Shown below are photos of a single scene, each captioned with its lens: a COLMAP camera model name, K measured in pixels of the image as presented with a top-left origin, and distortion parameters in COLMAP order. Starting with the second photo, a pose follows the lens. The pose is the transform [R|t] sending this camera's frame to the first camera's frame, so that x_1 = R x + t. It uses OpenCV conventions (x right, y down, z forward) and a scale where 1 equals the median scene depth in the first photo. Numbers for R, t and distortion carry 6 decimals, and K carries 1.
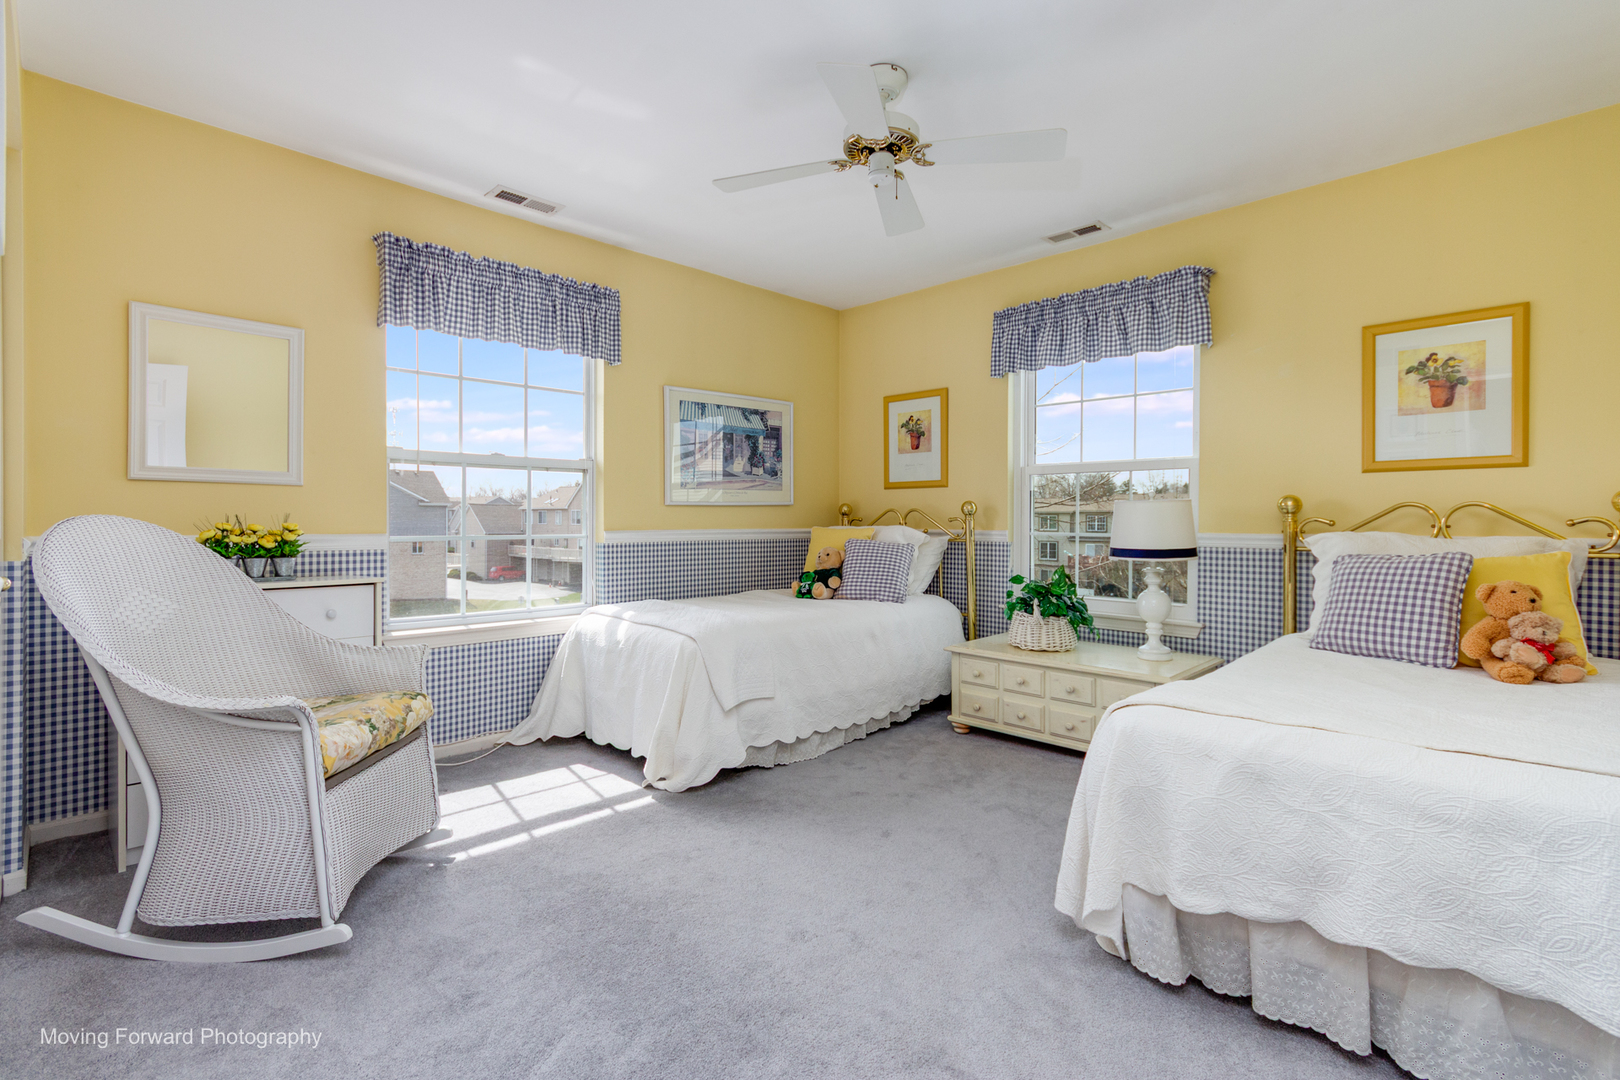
lens RADIAL K [[751.9, 0, 805.4], [0, 751.9, 536.8], [0, 0, 1]] dist [0.001090, -0.000288]
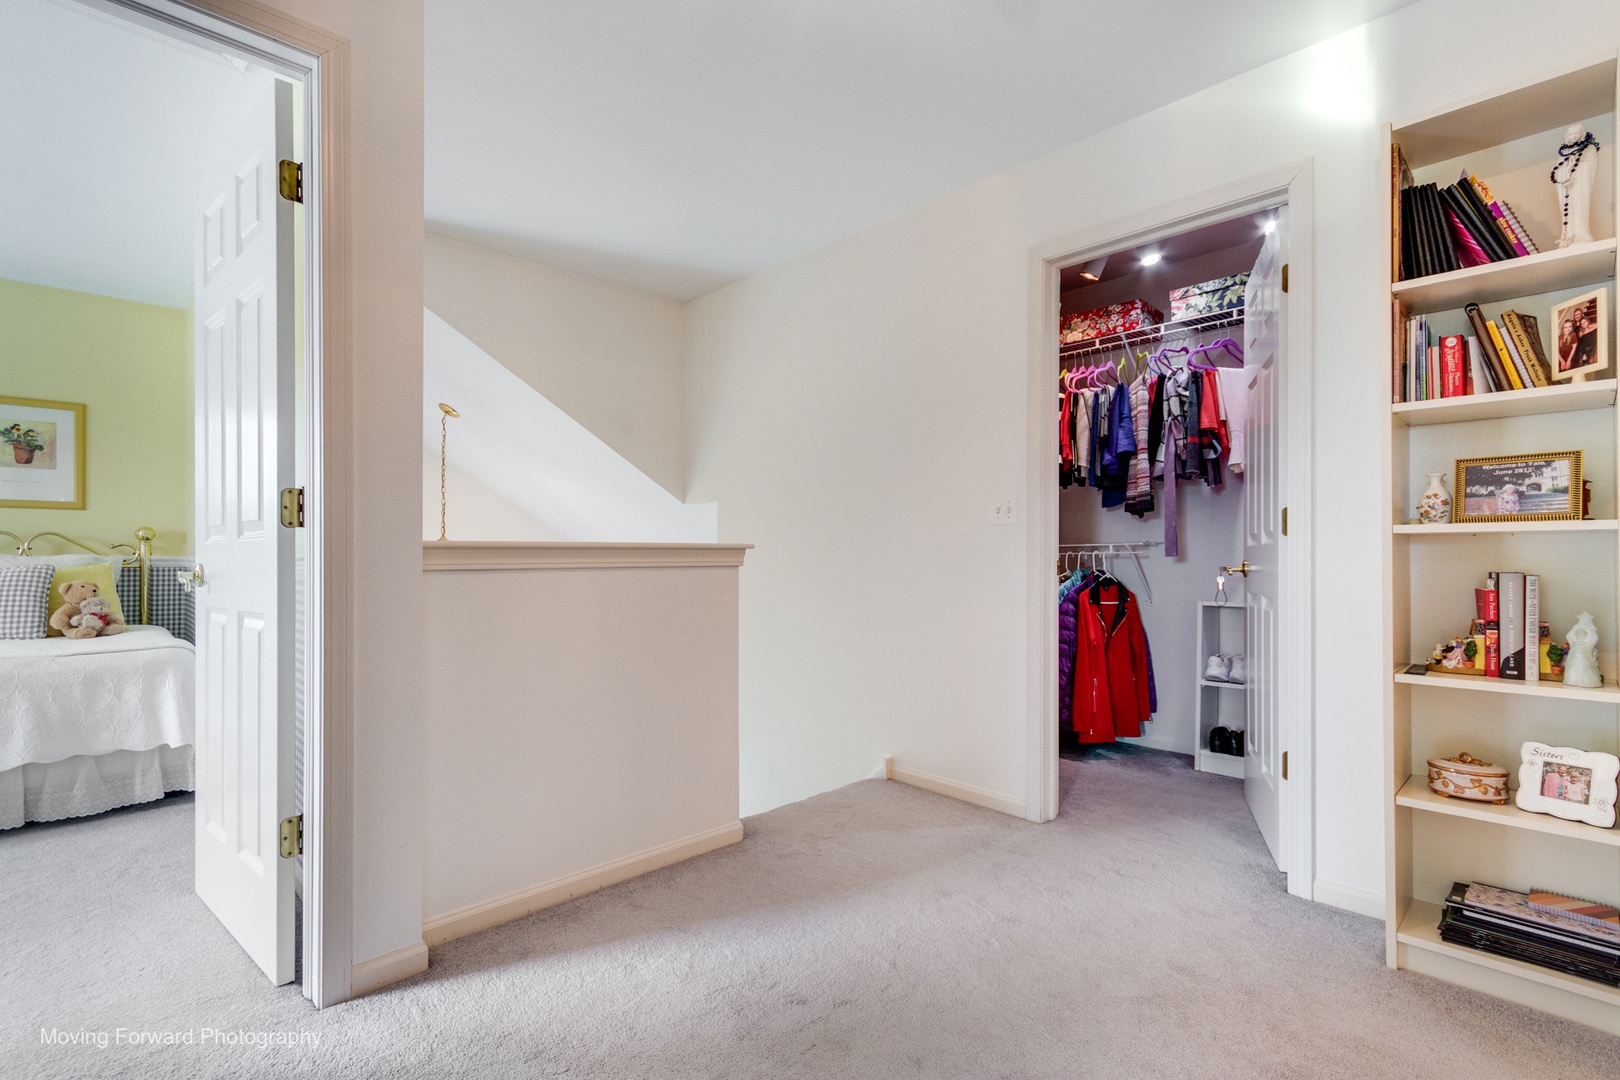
lens RADIAL K [[747.7, 0, 810.0], [0, 747.7, 540.0], [0, 0, 1]] dist [0.002298, 0.000541]
pose [[0.010084, 0.015378, 0.999831, -0.669206], [0.019073, 0.999697, -0.015568, 0.025135], [-0.999767, 0.019227, 0.009787, -0.596813]]
